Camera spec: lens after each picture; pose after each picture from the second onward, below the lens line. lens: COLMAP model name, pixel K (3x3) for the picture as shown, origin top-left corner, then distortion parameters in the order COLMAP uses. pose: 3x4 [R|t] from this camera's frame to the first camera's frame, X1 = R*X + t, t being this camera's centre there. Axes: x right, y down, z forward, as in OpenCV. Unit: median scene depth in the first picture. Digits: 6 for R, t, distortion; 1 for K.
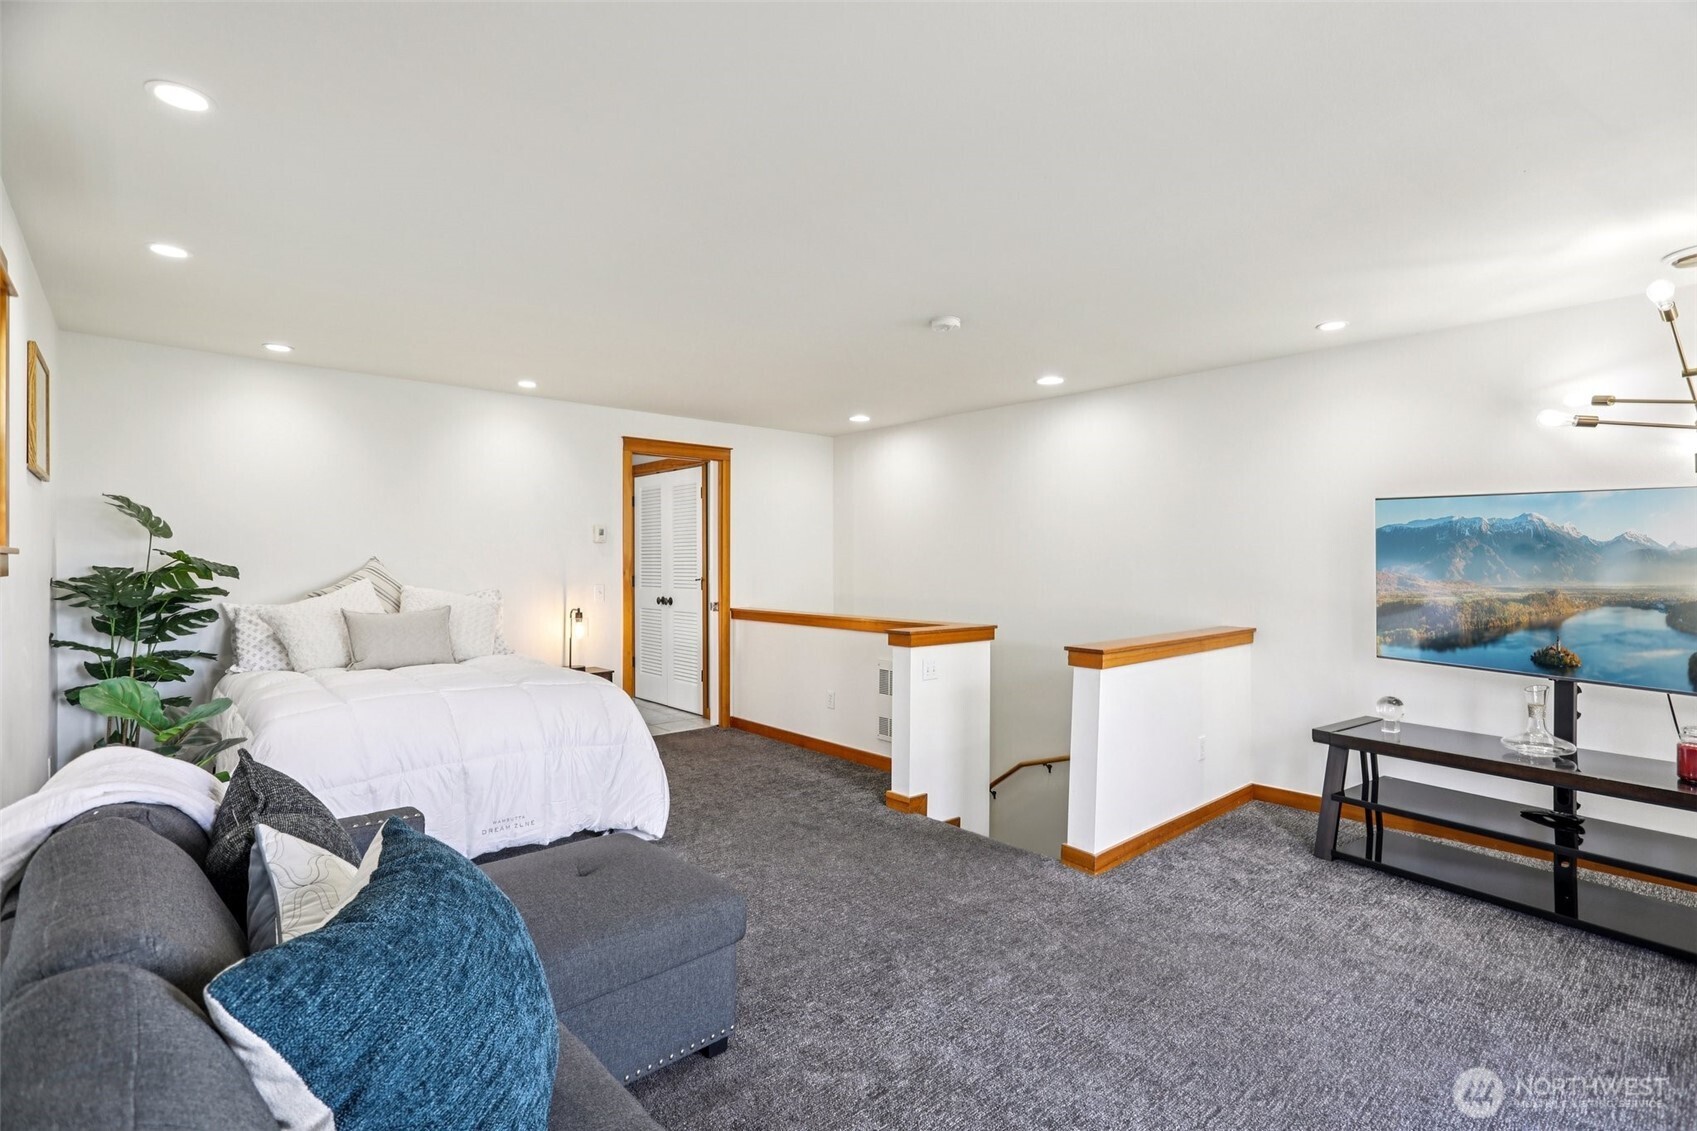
lens RADIAL K [[793.3, 0, 850.3], [0, 793.3, 564.7], [0, 0, 1]] dist [-0.006329, 0.003291]
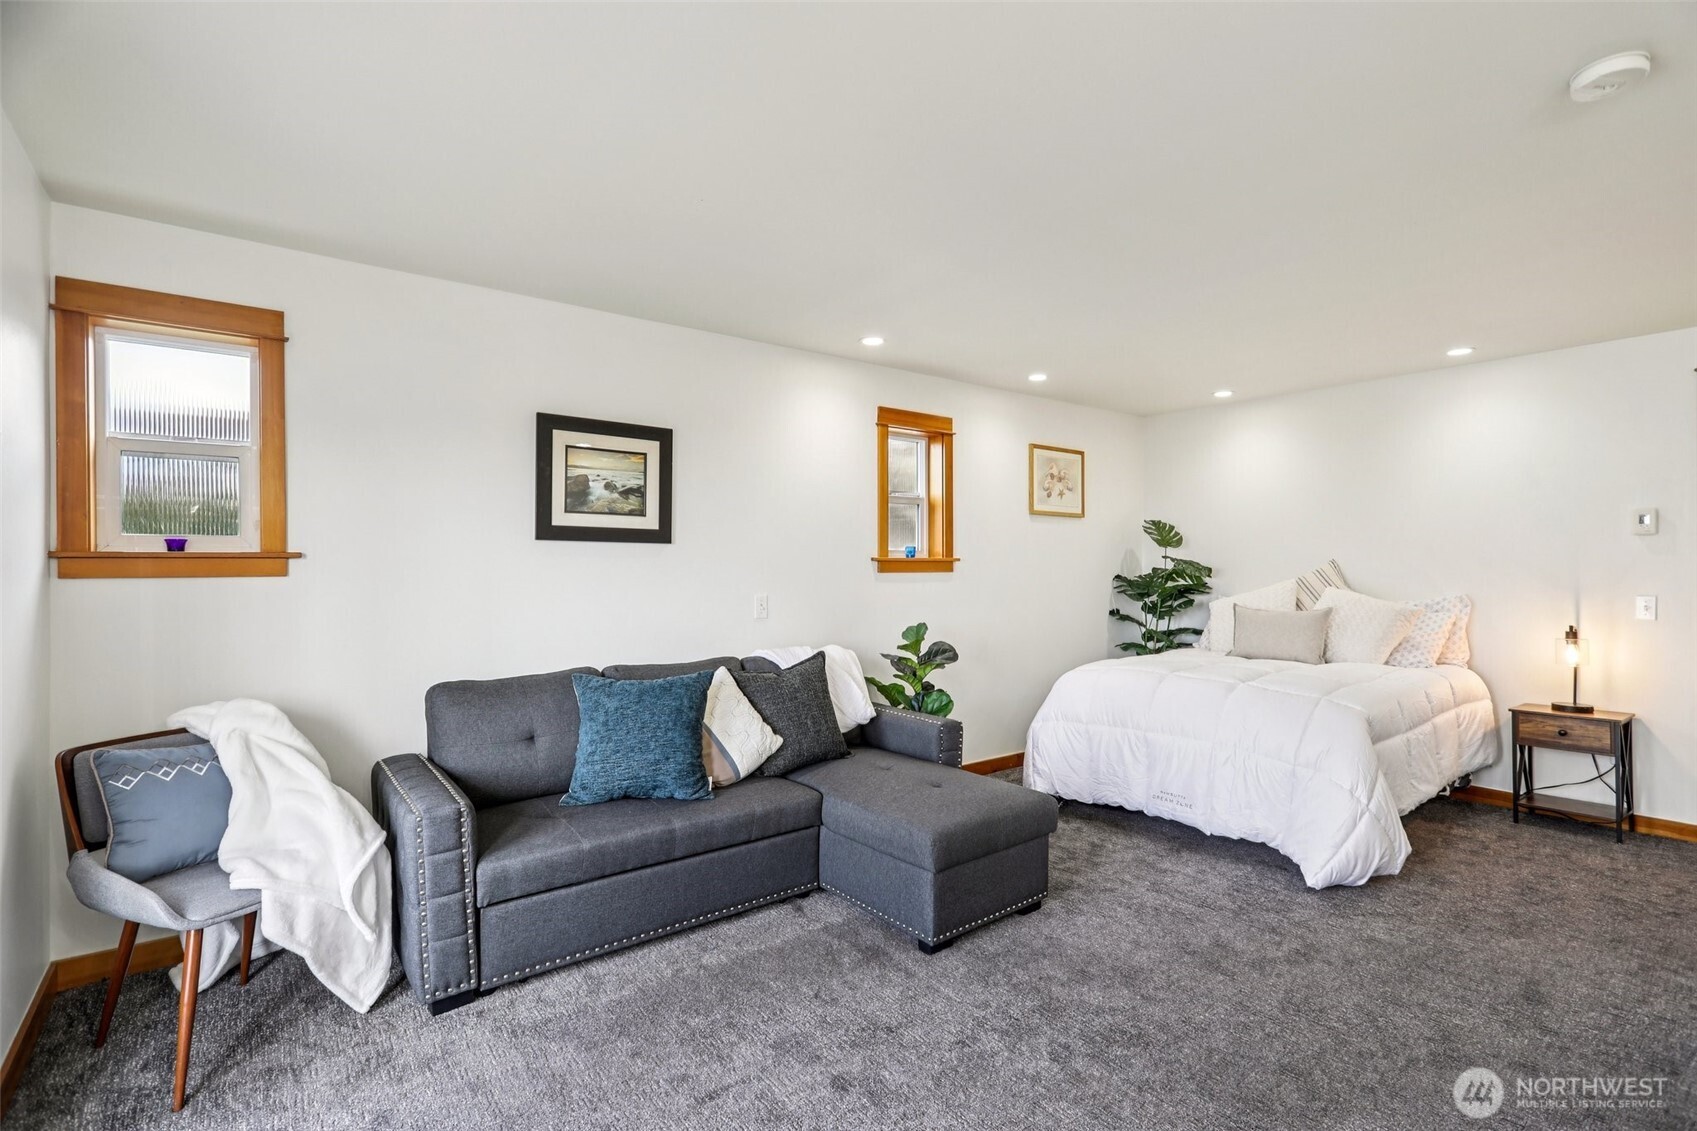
lens RADIAL K [[793.3, 0, 859.9], [0, 793.3, 563.4], [0, 0, 1]] dist [-0.006329, 0.003291]
pose [[-0.060572, -0.002920, -0.998160, 0.590782], [0.002612, 0.999992, -0.003083, -0.002984], [0.998160, -0.002794, -0.060564, 0.517928]]
